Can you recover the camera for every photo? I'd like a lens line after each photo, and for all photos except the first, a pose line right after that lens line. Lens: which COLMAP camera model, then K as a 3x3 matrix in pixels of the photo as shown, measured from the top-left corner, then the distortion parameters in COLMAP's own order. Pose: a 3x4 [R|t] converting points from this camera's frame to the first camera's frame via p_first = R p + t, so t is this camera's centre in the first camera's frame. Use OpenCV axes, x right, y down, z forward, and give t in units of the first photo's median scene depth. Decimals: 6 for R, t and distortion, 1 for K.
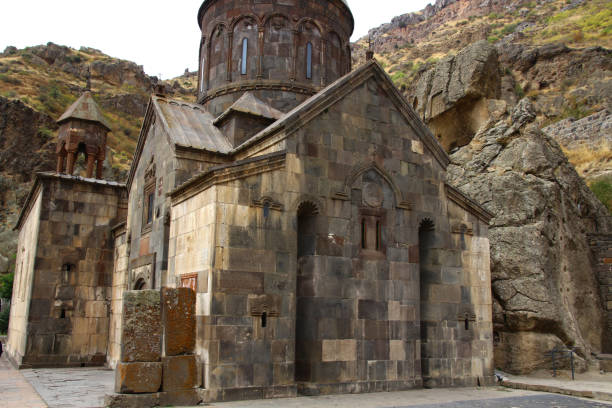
lens RADIAL K [[547.2, 0, 293.2], [0, 547.2, 218.5], [0, 0, 1]] dist [-0.065854, 0.153018]
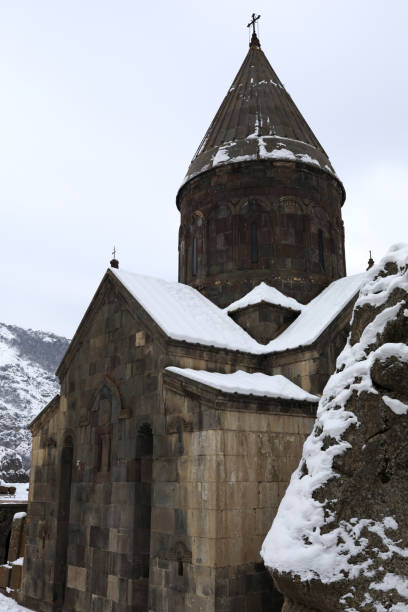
lens RADIAL K [[583.1, 0, 204.0], [0, 583.1, 306.0], [0, 0, 1]] dist [-0.003481, -0.006684]
pose [[0.156467, -0.308644, -0.938220, 1.185973], [0.189461, 0.941659, -0.278179, 0.099170], [0.969341, -0.134230, 0.205815, 0.972434]]
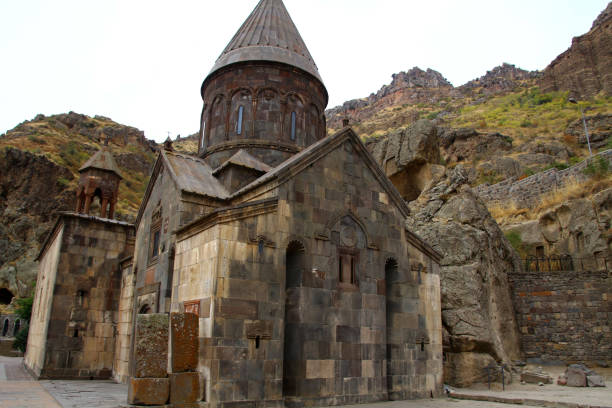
lens RADIAL K [[447.9, 0, 293.7], [0, 447.9, 222.7], [0, 0, 1]] dist [-0.134097, 0.071805]
pose [[0.997108, 0.026560, 0.071209, -0.042839], [-0.020631, 0.996358, -0.082739, 0.009130], [-0.073147, 0.081031, 0.994024, 0.038899]]
